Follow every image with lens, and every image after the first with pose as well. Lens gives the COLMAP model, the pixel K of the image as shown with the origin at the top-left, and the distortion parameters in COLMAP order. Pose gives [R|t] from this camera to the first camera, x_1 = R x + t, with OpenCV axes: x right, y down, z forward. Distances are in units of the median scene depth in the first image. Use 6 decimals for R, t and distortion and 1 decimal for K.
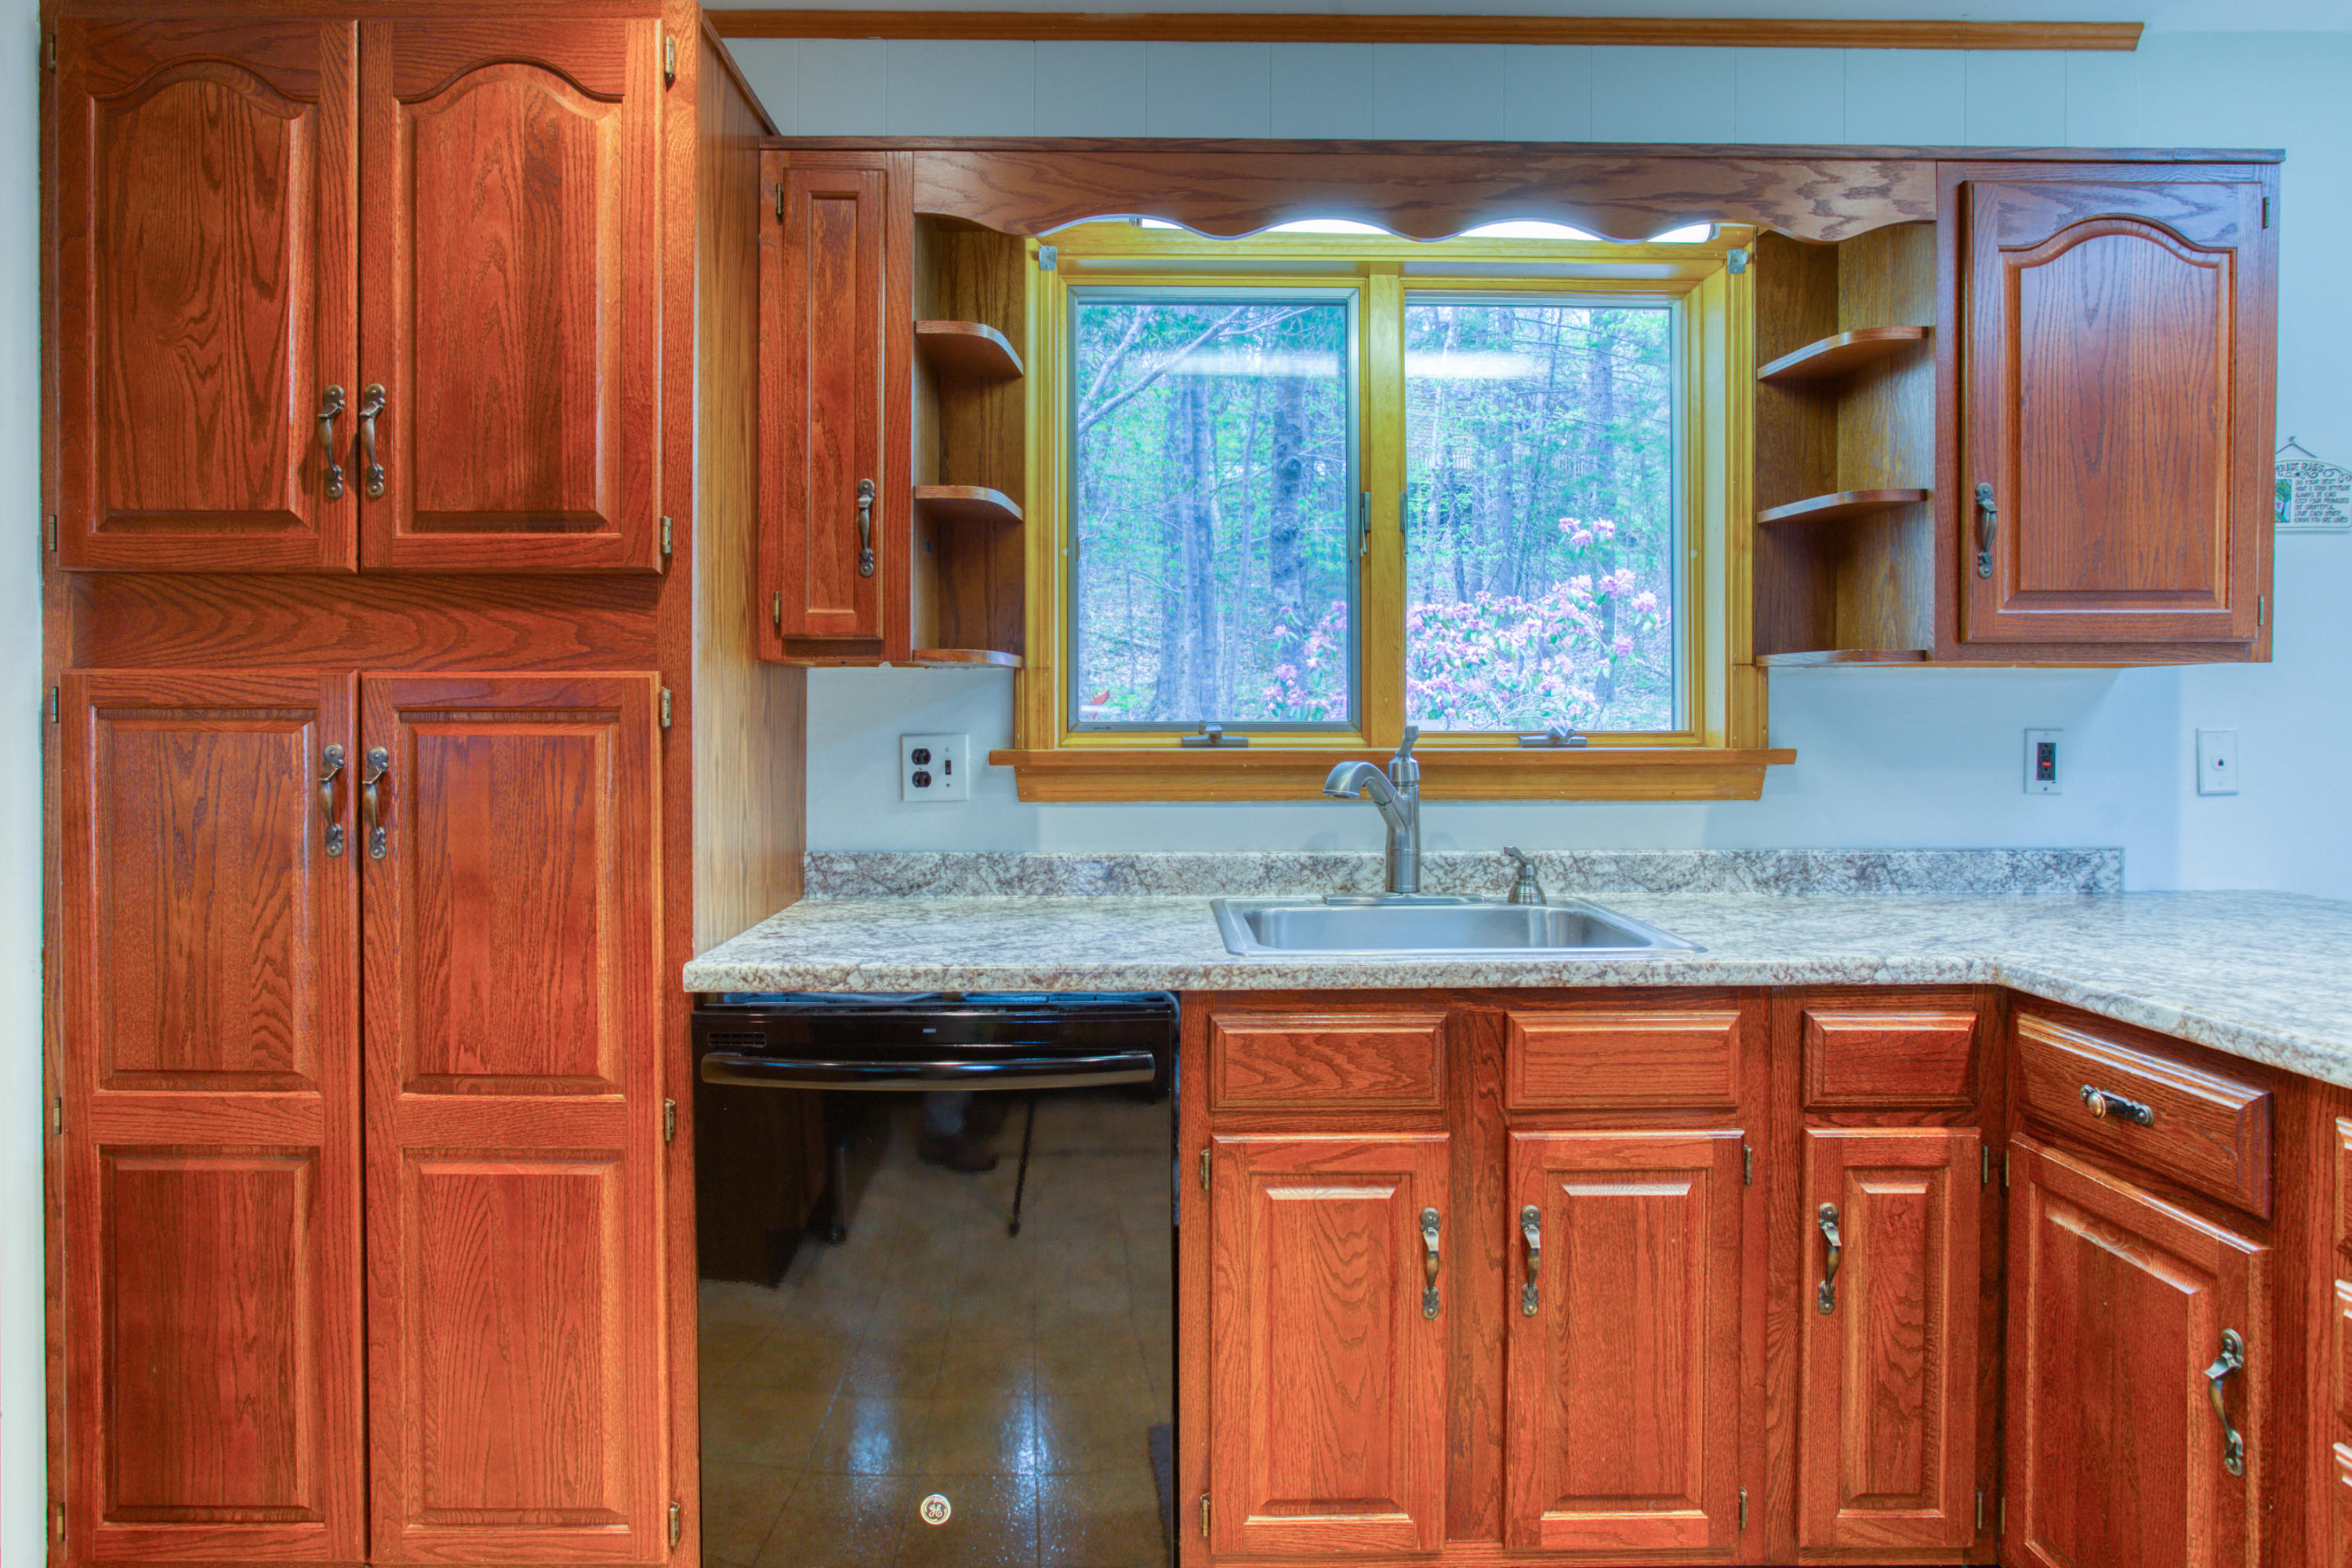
lens RADIAL K [[1481.8, 0, 1175.4], [0, 1481.8, 781.5], [0, 0, 1]] dist [-0.006655, -0.000924]
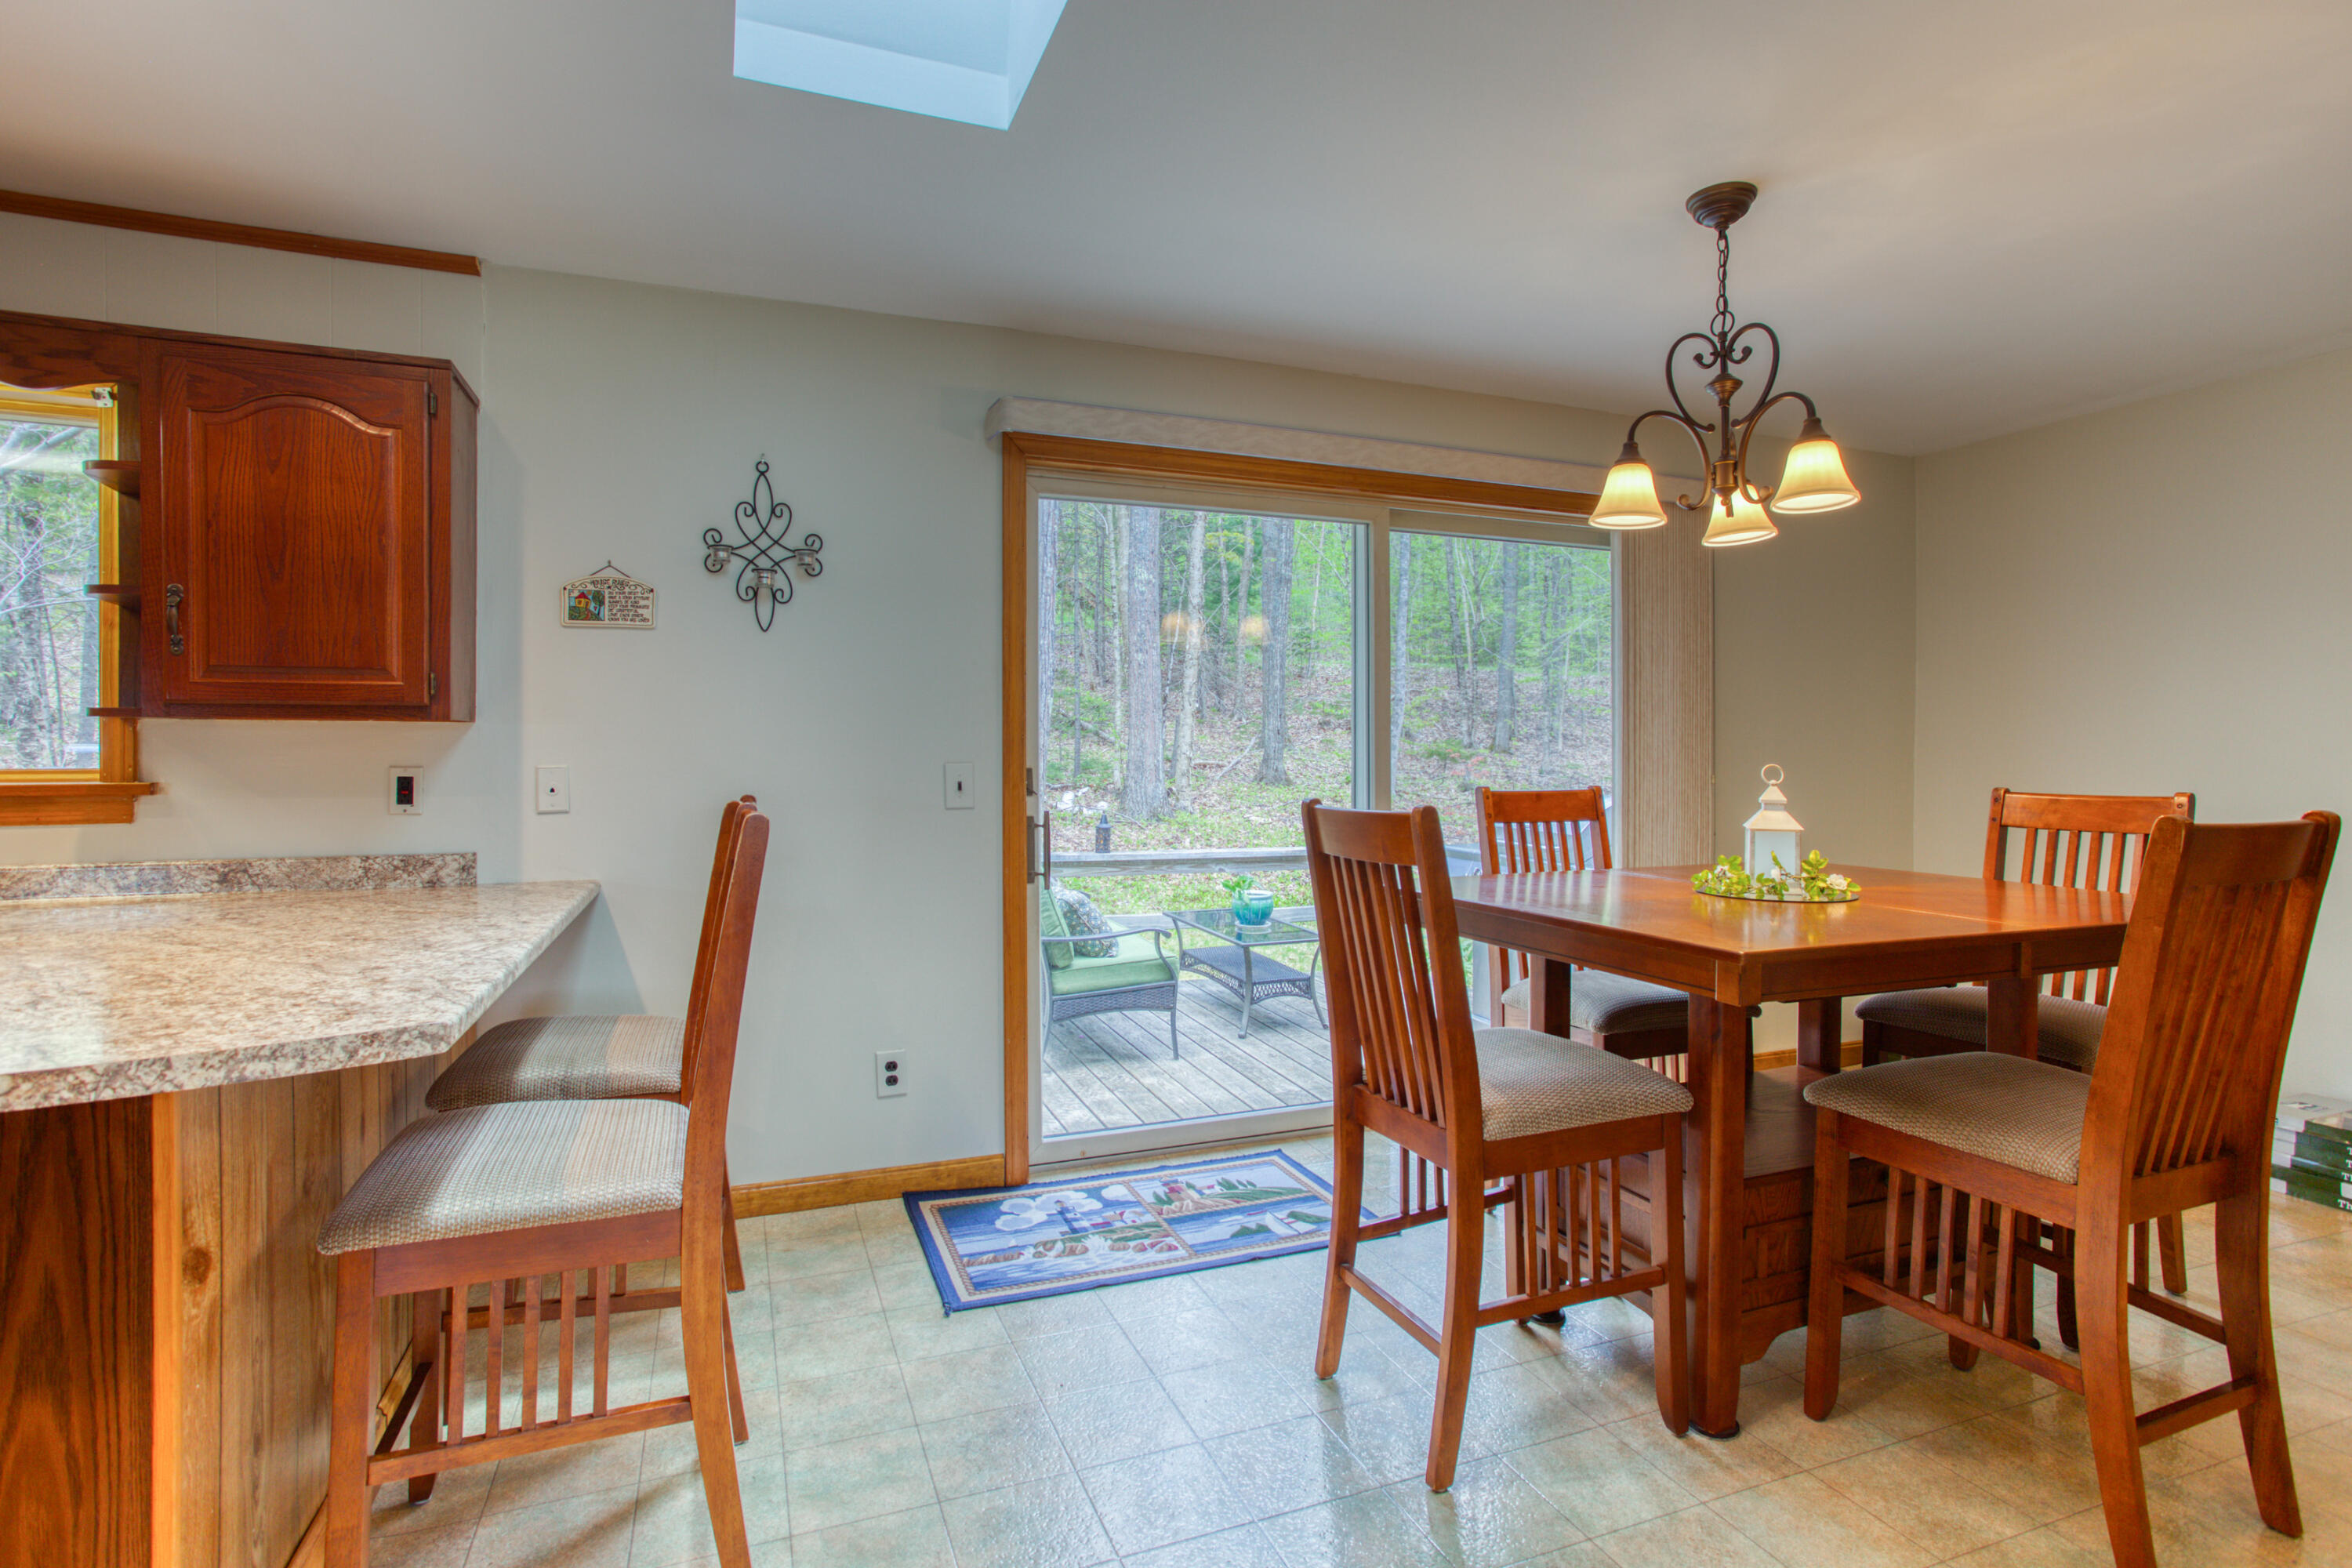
lens RADIAL K [[1124.9, 0, 1165.2], [0, 1124.9, 779.6], [0, 0, 1]] dist [-0.003089, 0.000123]
pose [[0.946671, -0.006509, 0.322137, 0.927830], [0.008395, 0.999955, -0.004466, -0.013219], [-0.322094, 0.006932, 0.946682, -0.204478]]
